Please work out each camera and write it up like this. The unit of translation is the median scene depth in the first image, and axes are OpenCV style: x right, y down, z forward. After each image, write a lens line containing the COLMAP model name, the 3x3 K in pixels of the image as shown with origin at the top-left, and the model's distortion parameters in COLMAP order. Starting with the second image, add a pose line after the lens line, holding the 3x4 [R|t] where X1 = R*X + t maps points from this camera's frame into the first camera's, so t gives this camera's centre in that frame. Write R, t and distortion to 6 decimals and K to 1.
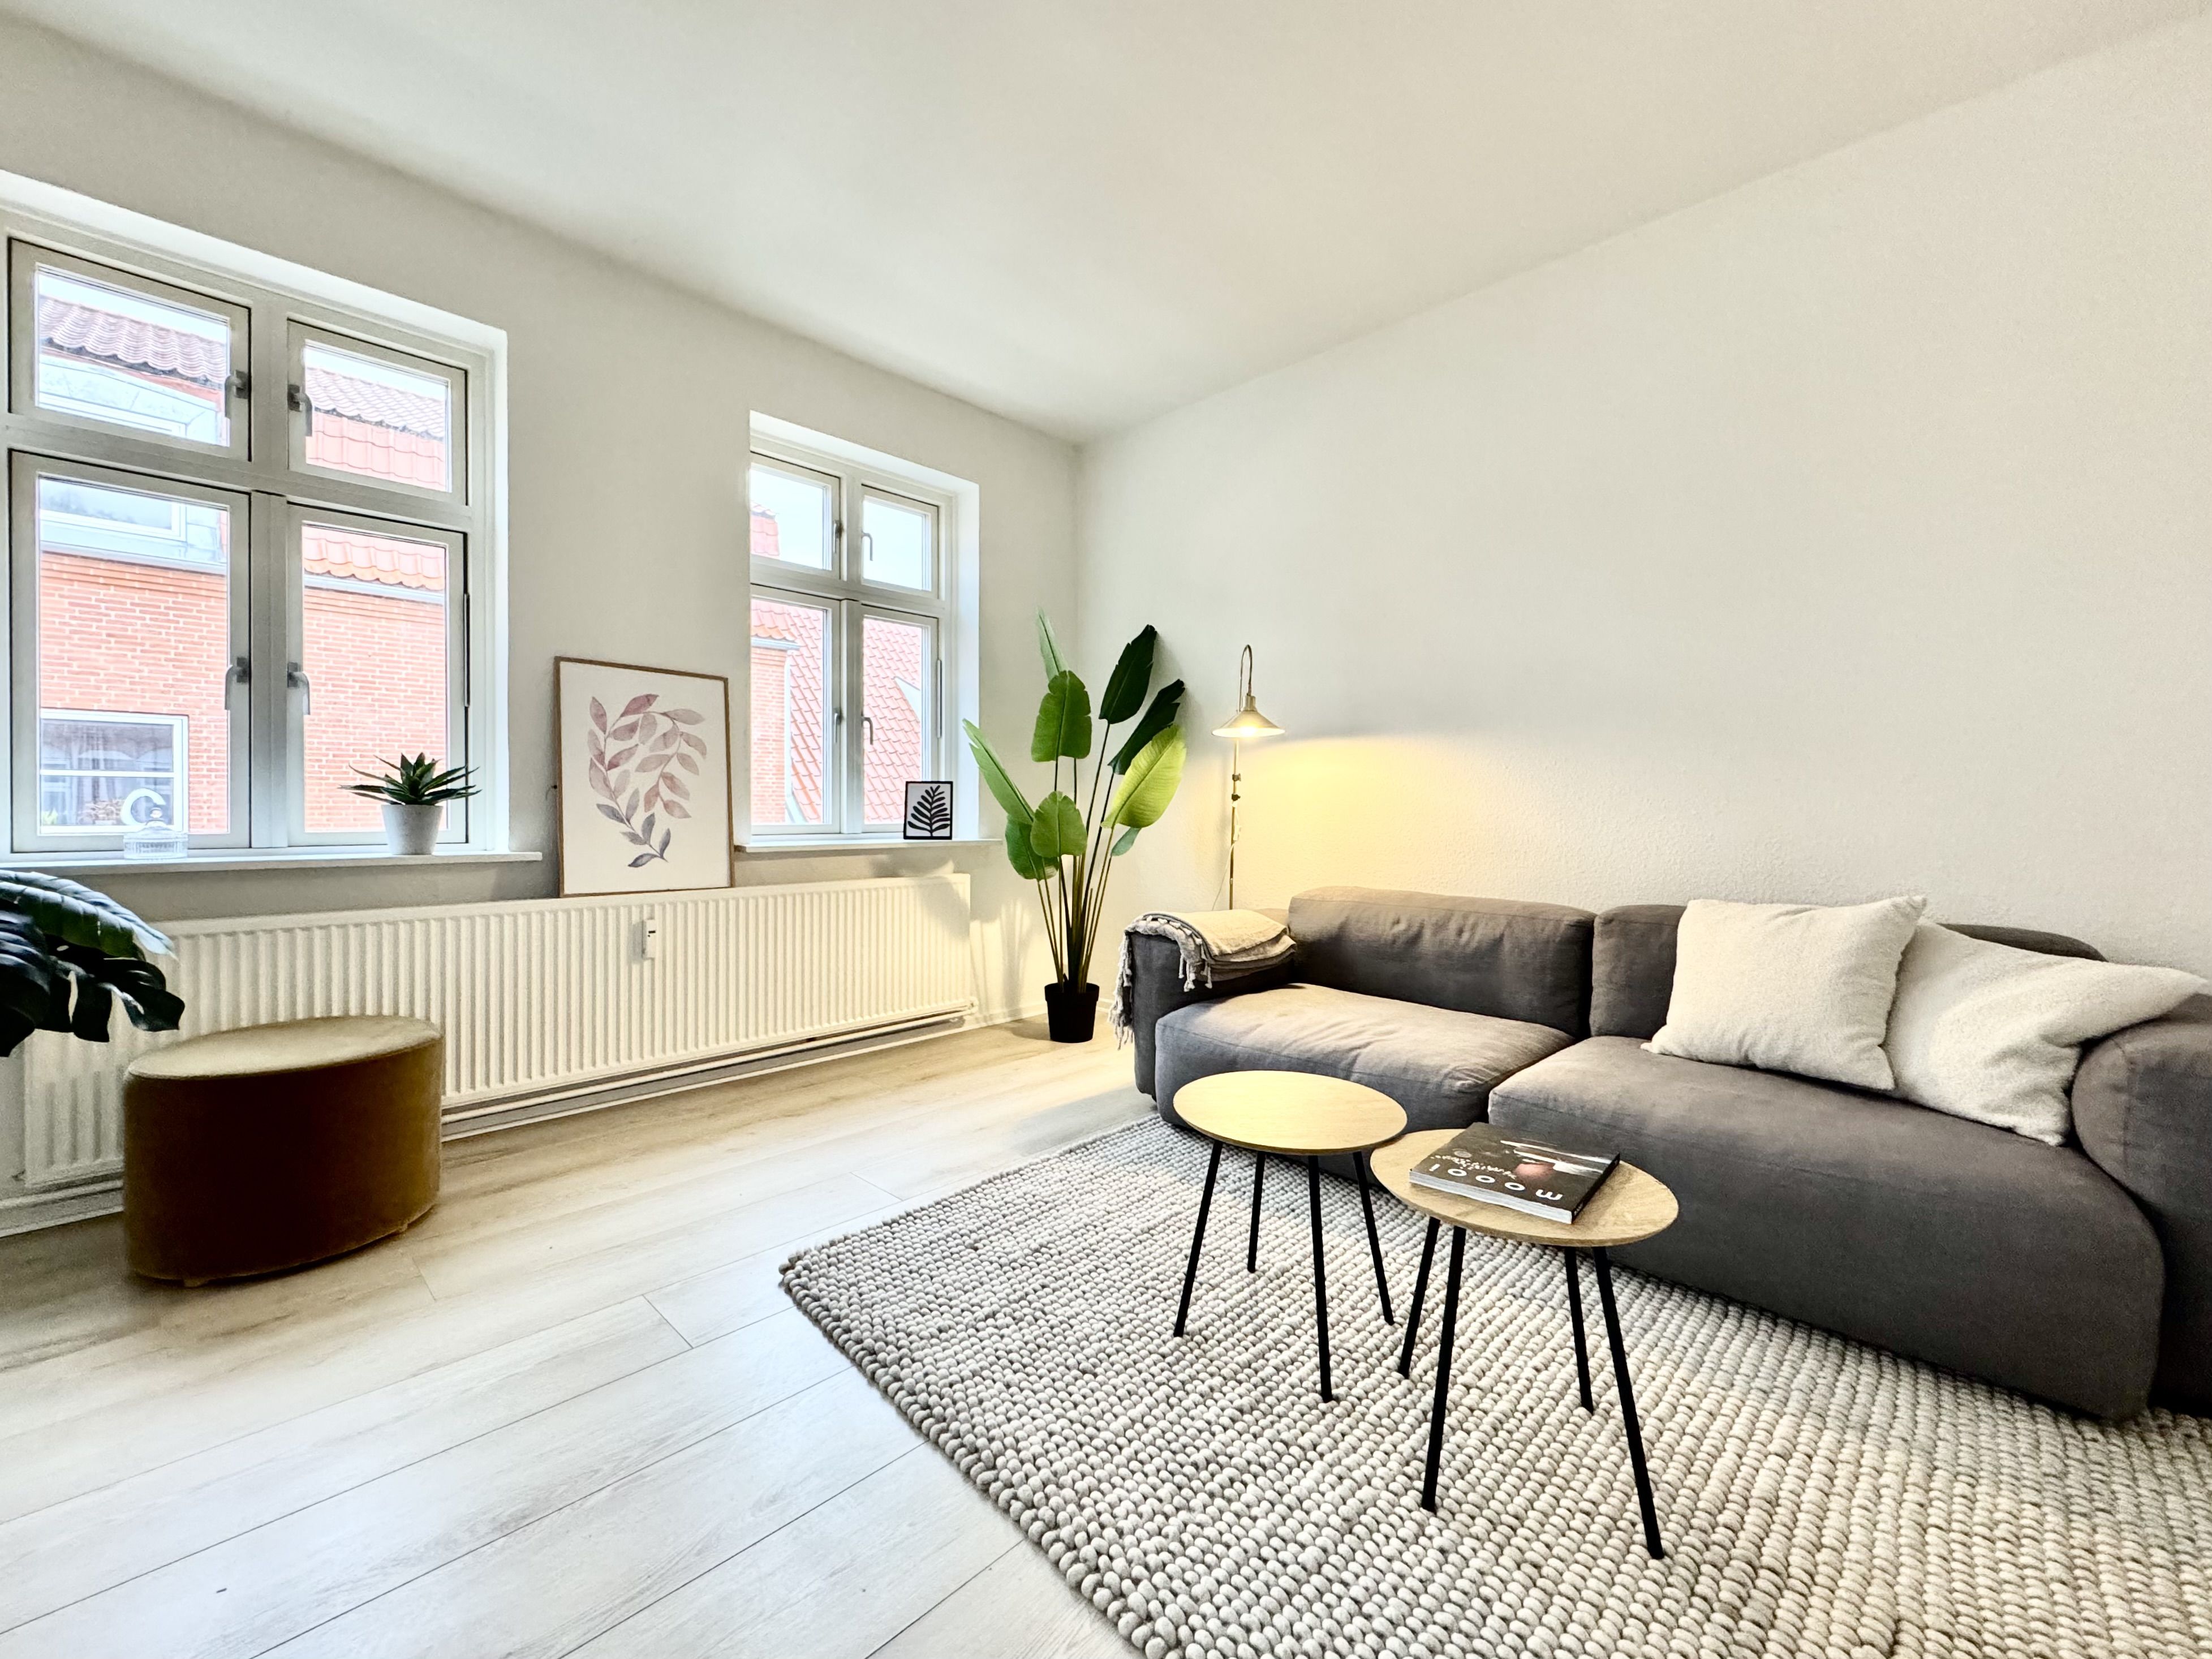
lens RADIAL K [[906.3, 0, 1104.8], [0, 906.3, 816.5], [0, 0, 1]] dist [-0.001285, 0.000331]
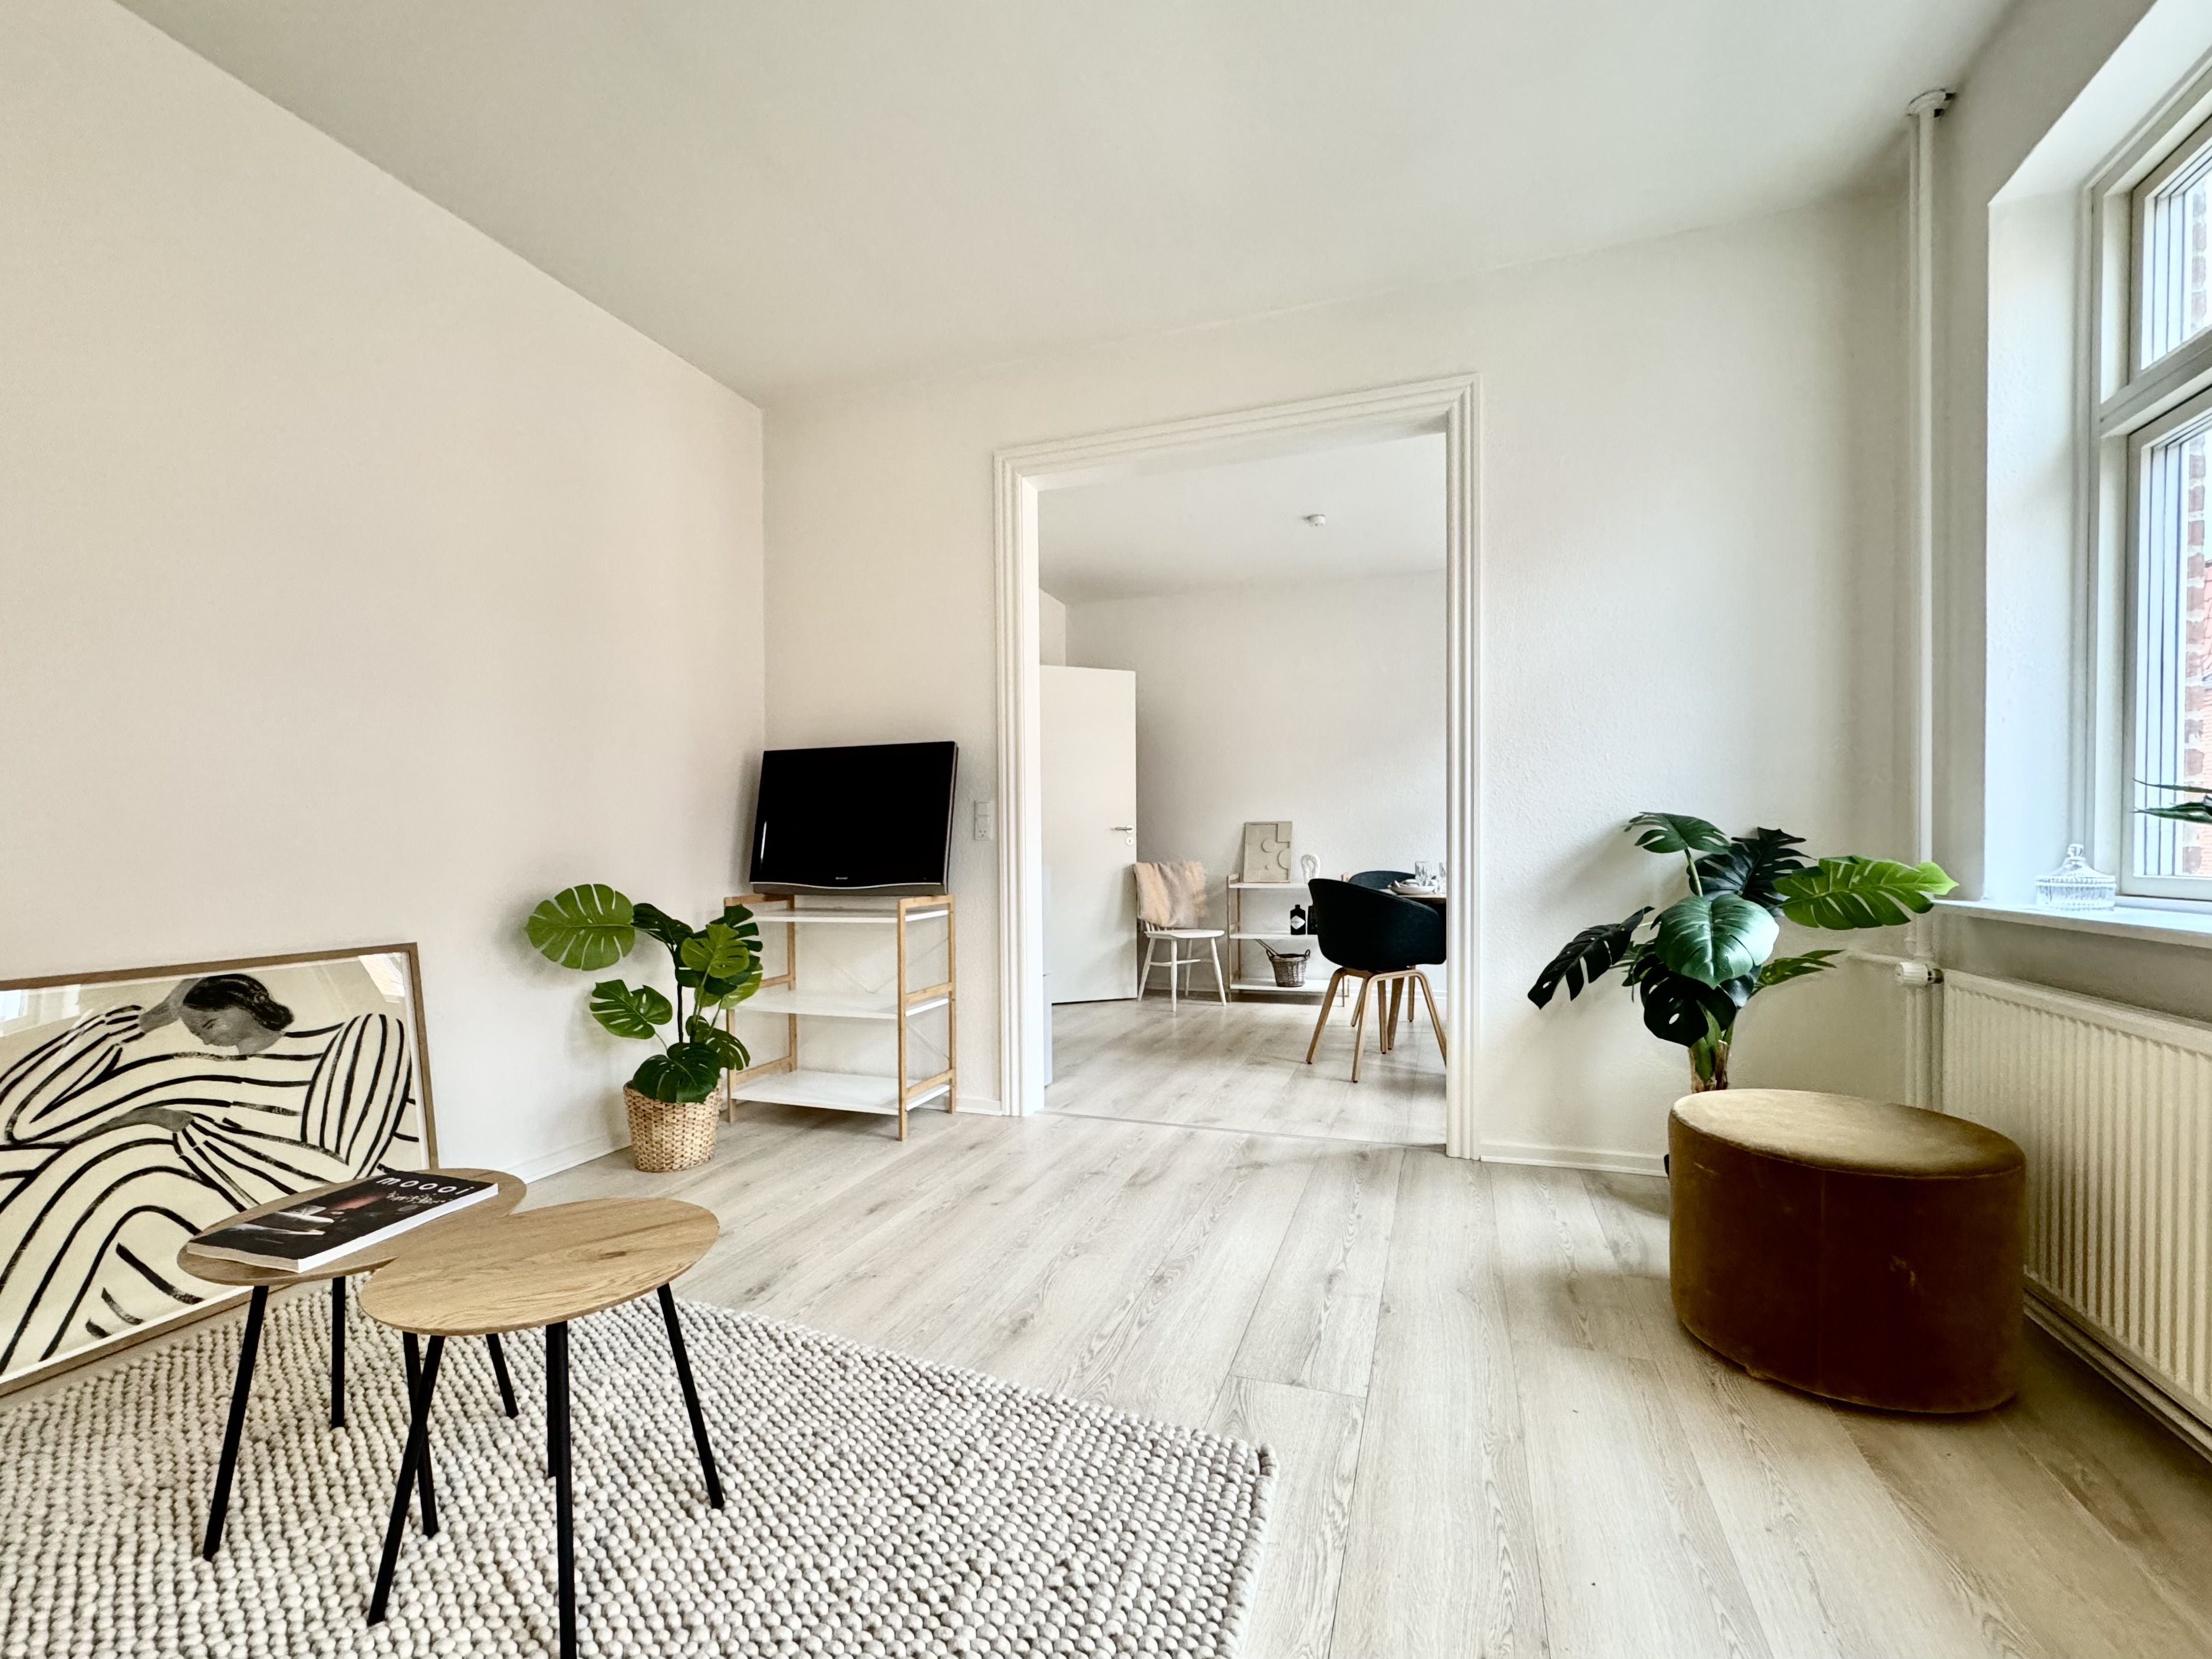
lens RADIAL K [[953.0, 0, 1107.3], [0, 953.0, 867.1], [0, 0, 1]] dist [-0.000072, 0.000121]
pose [[-0.913382, 0.009895, -0.406984, 0.058773], [0.000511, 0.999732, 0.023160, -0.008557], [0.407104, 0.020946, -0.913142, 1.079574]]
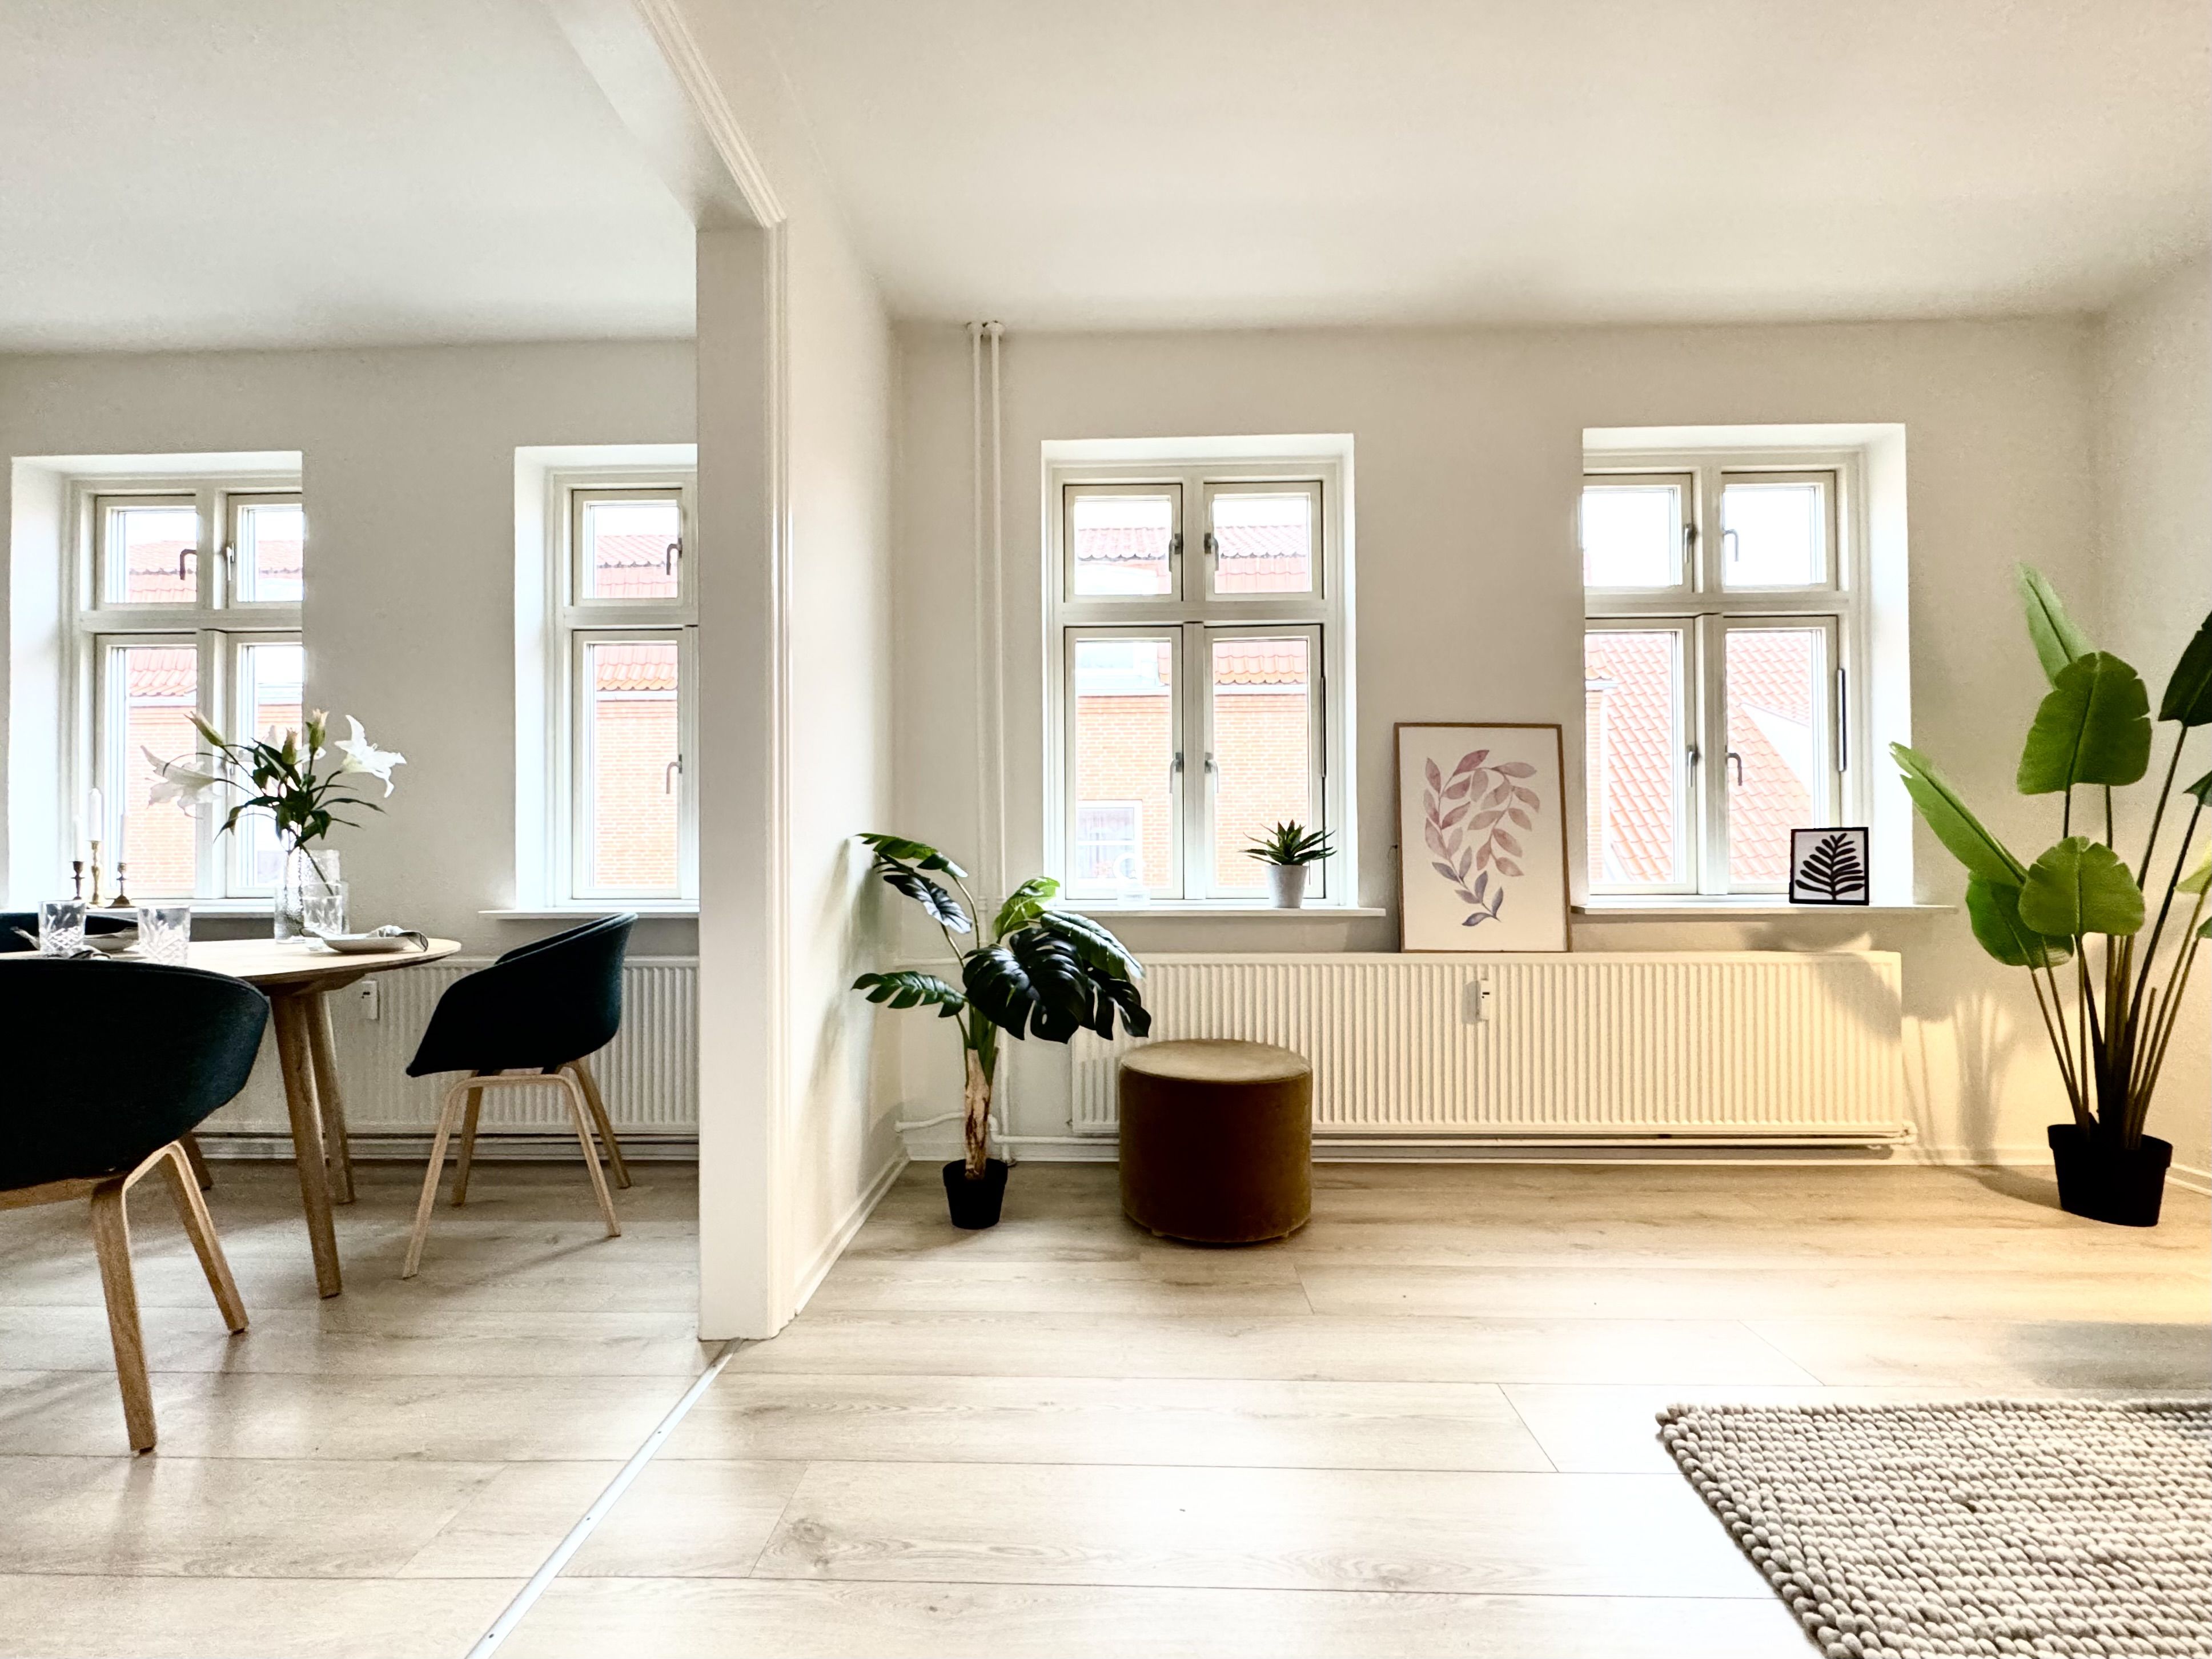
lens RADIAL K [[921.8, 0, 1106.8], [0, 921.8, 854.5], [0, 0, 1]] dist [-0.000264, -0.000044]
pose [[0.676280, -0.014570, -0.736501, -0.043203], [0.001401, 0.999828, -0.018493, -0.003970], [0.736644, 0.011475, 0.676184, 0.027031]]
